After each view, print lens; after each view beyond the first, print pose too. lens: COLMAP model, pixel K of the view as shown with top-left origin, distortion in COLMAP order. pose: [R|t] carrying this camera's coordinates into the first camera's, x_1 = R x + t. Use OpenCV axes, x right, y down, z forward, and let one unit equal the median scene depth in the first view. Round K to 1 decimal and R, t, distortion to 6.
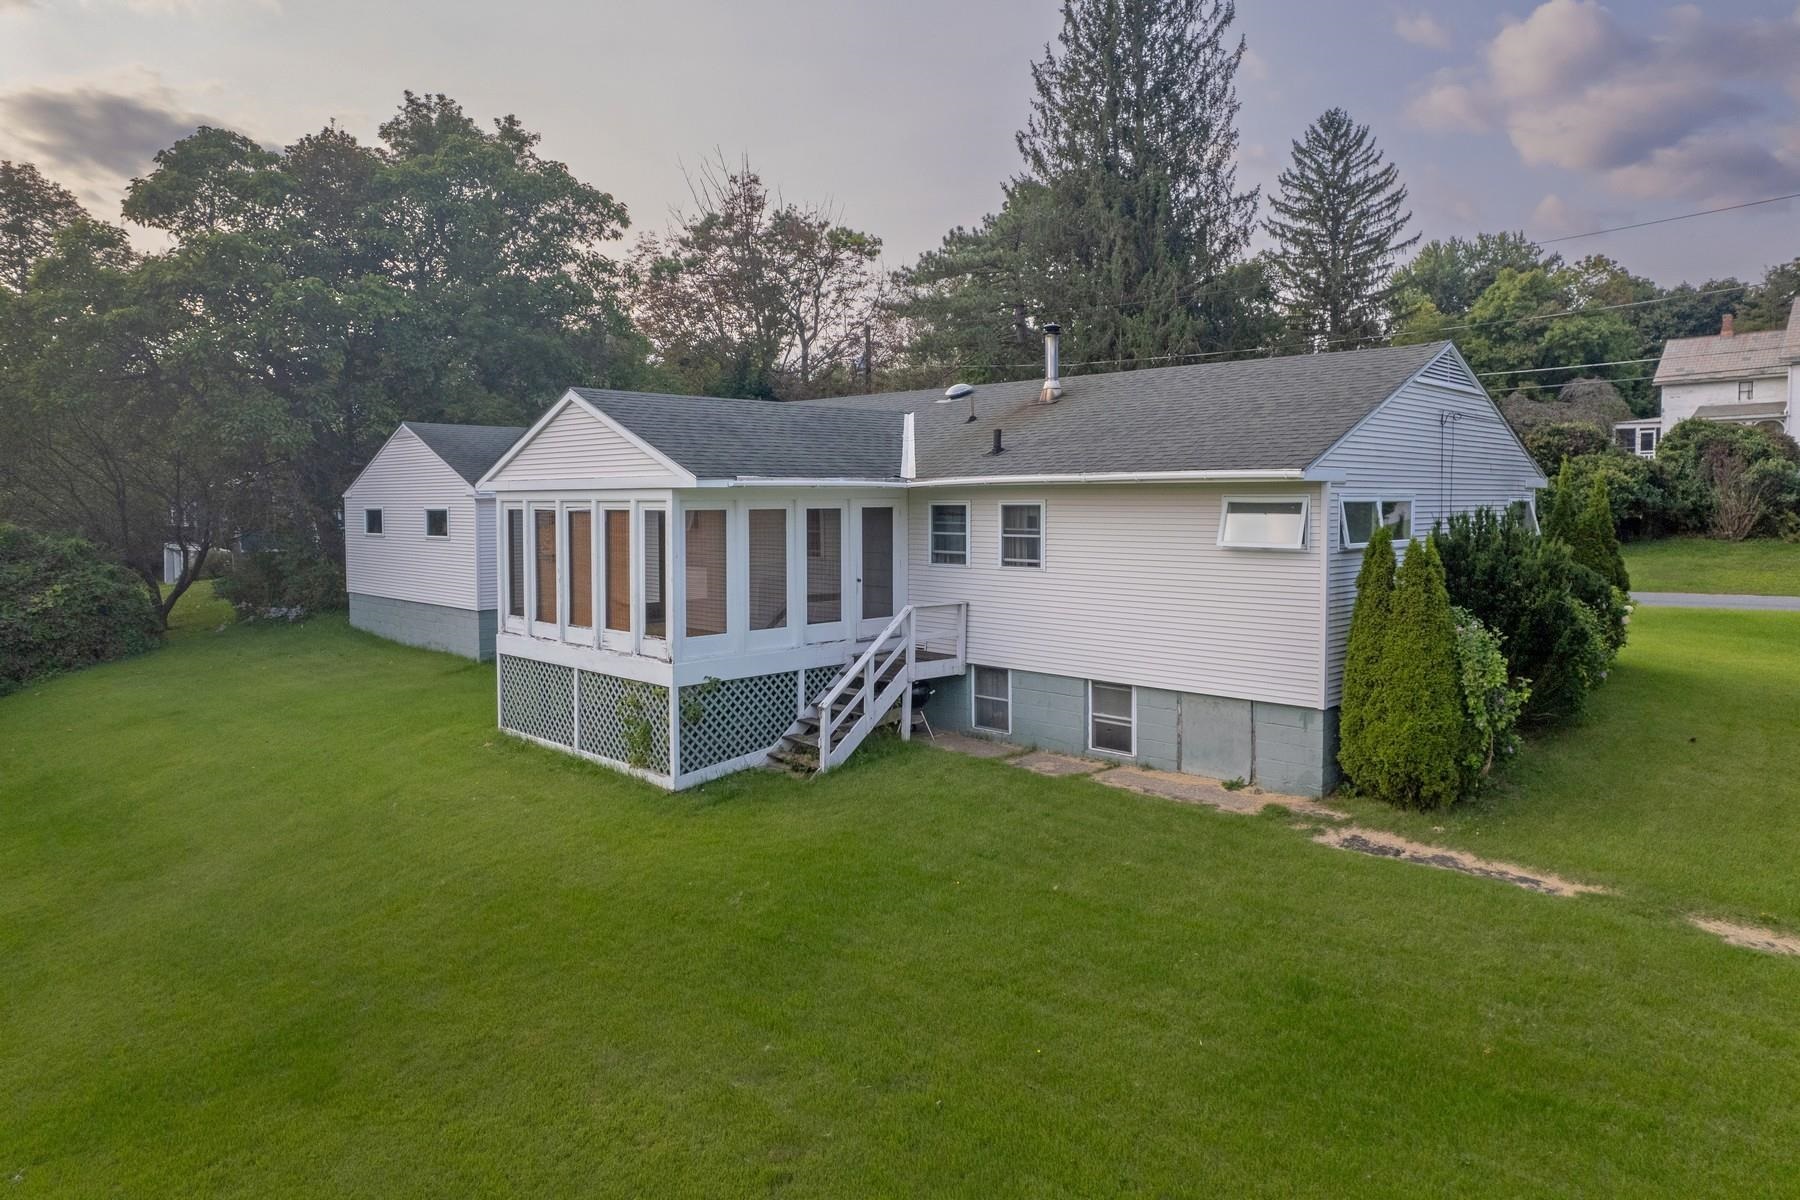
lens RADIAL K [[1155.6, 0, 906.2], [0, 1155.6, 581.4], [0, 0, 1]] dist [-0.019533, 0.011839]
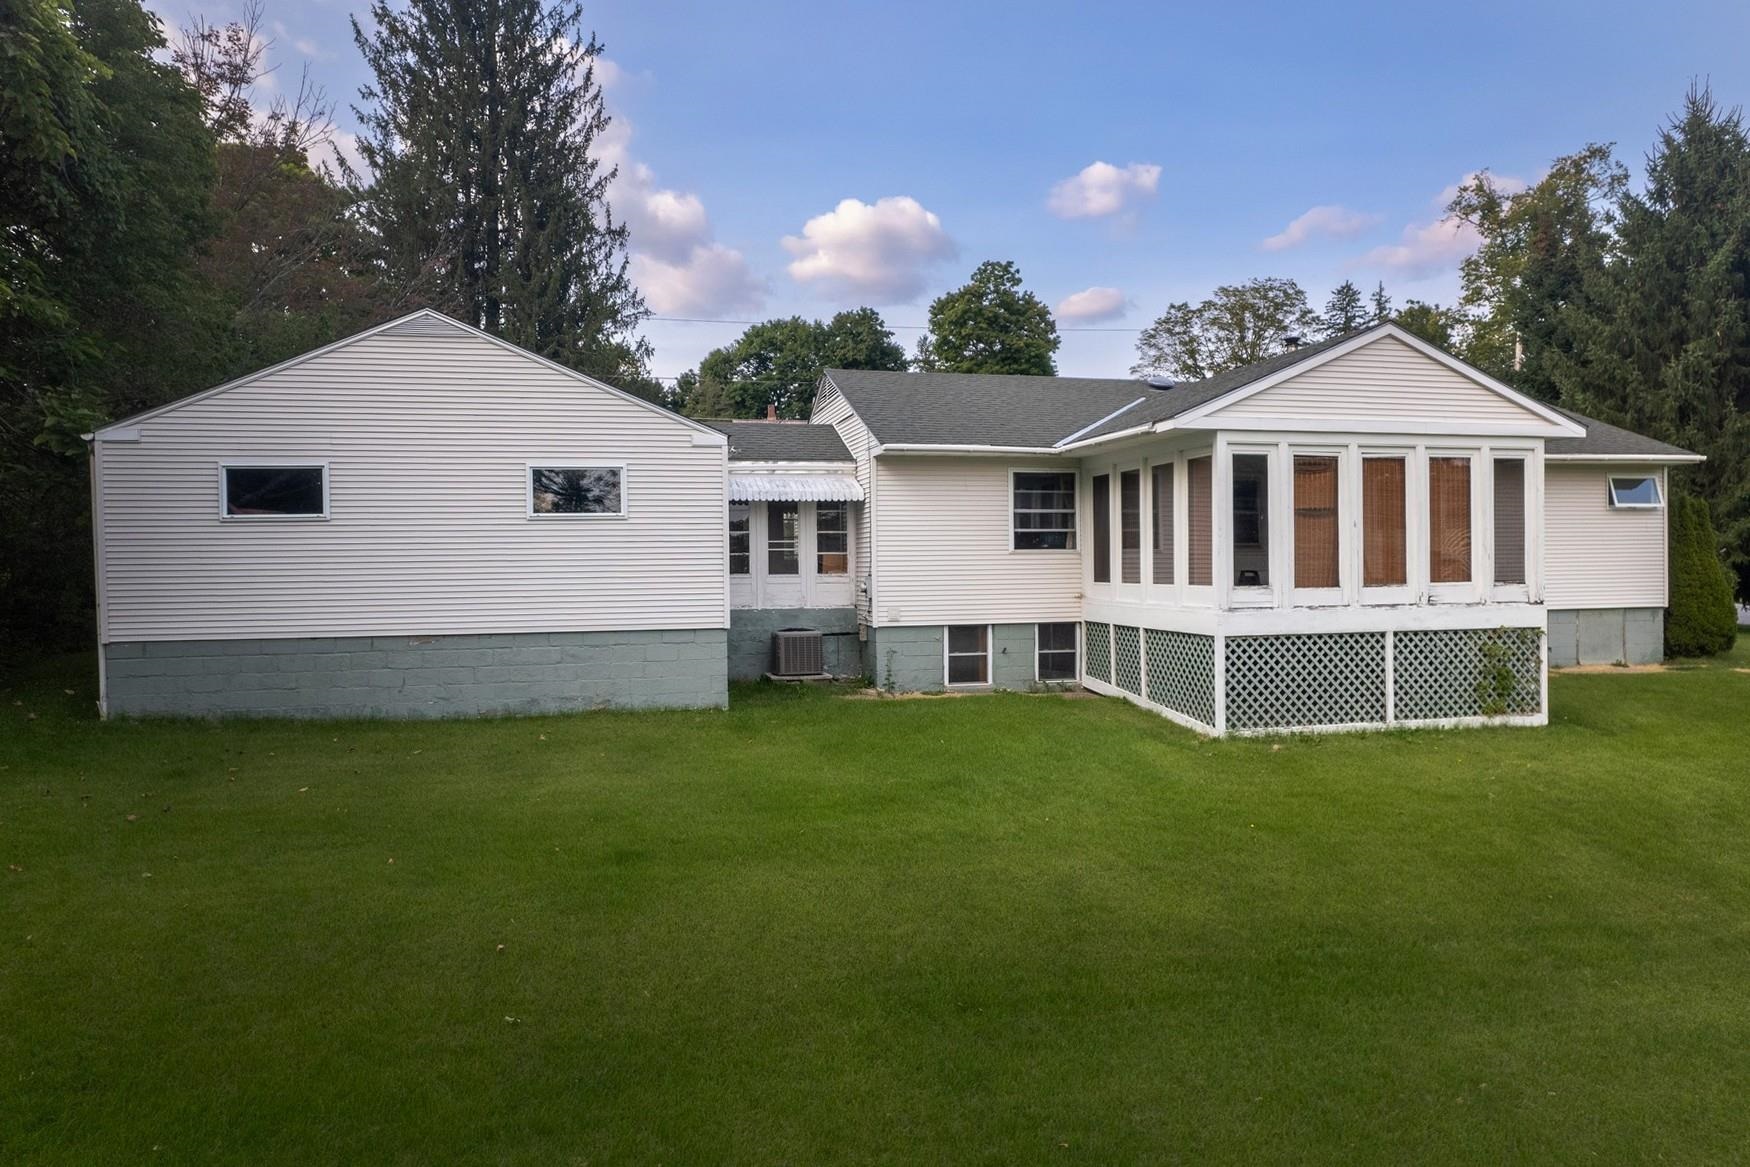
lens RADIAL K [[1123.5, 0, 876.4], [0, 1123.5, 594.0], [0, 0, 1]] dist [-0.019533, 0.011839]
pose [[0.516647, -0.016085, 0.856048, -1.301483], [0.073407, 0.996974, -0.025570, 0.041198], [-0.853046, 0.076051, 0.516264, 0.929931]]
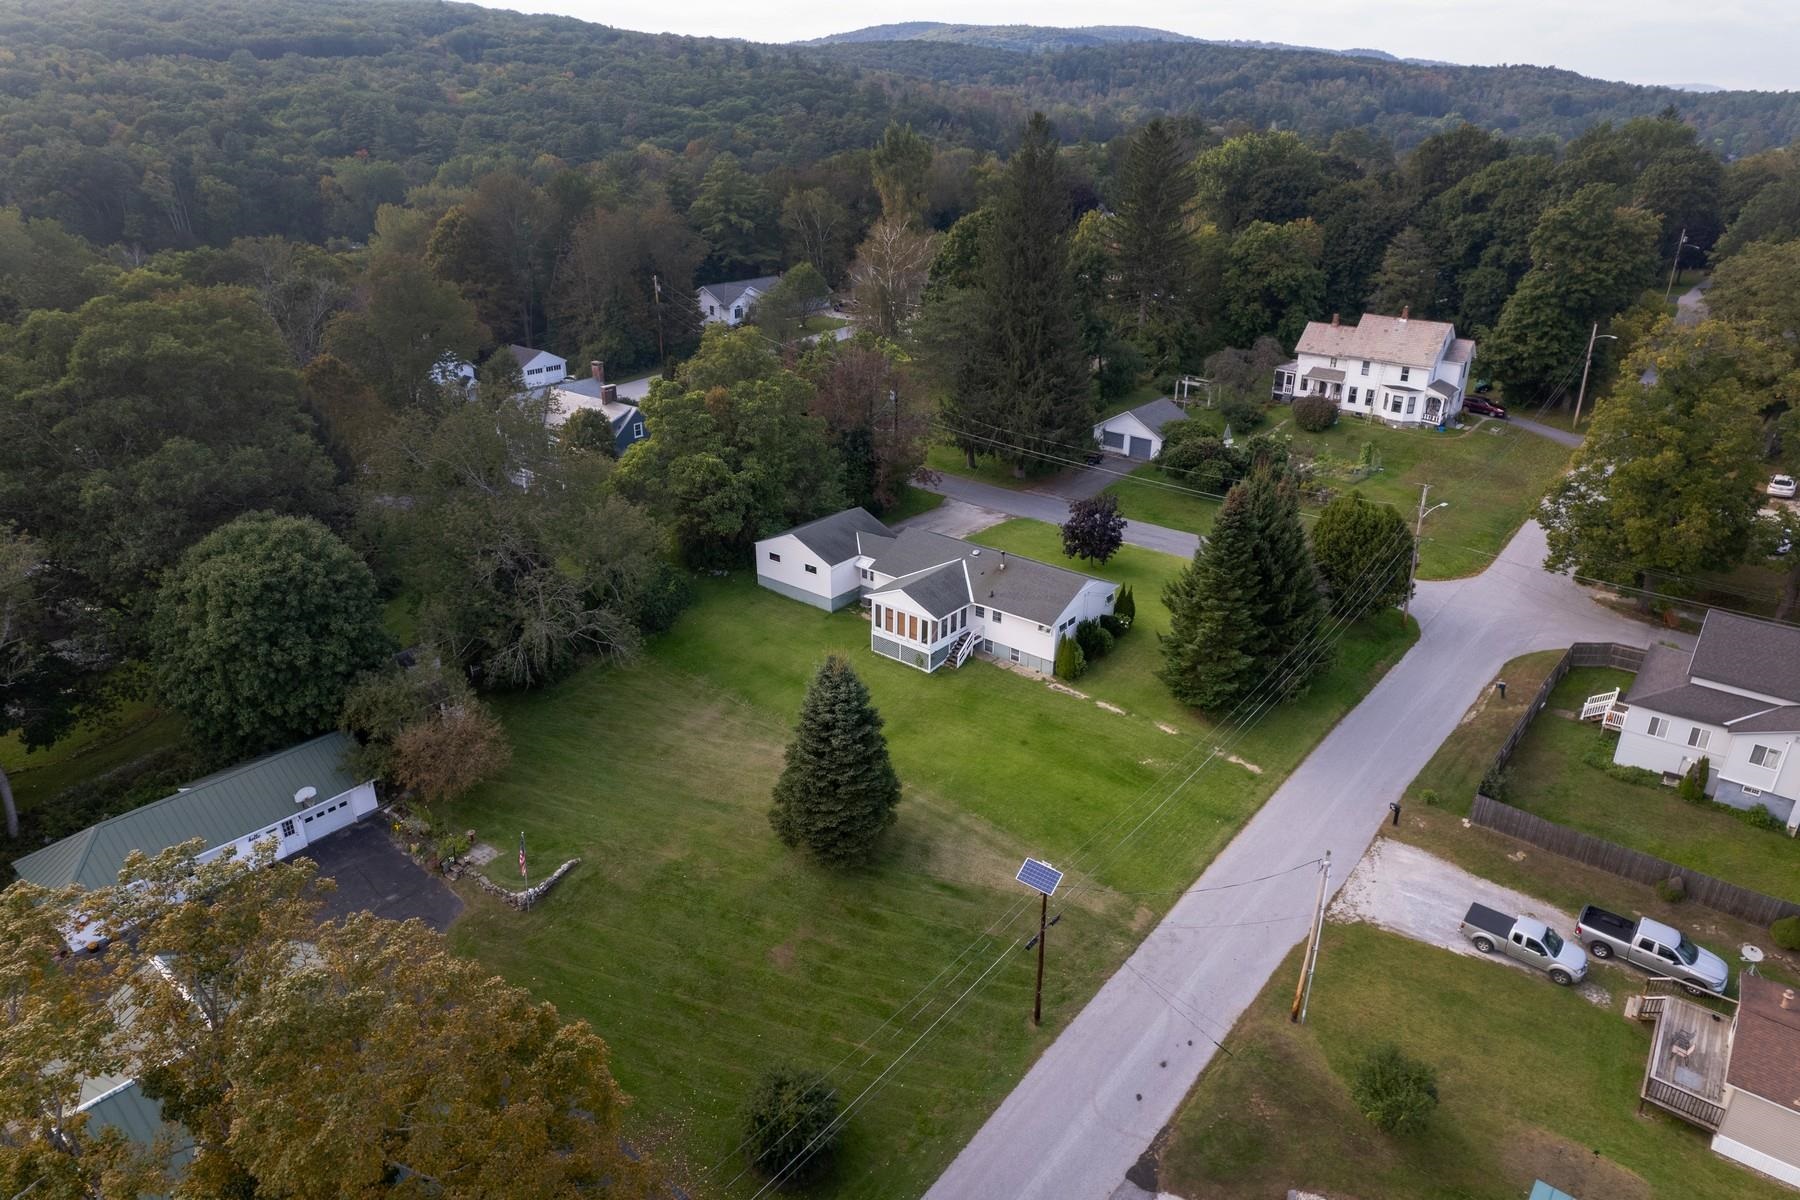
lens RADIAL K [[1155.6, 0, 898.0], [0, 1155.6, 601.4], [0, 0, 1]] dist [-0.019533, 0.011839]
pose [[0.994558, -0.030052, 0.099758, -0.781949], [-0.005352, 0.941494, 0.336987, -1.708977], [-0.104049, -0.335687, 0.936209, -3.396922]]
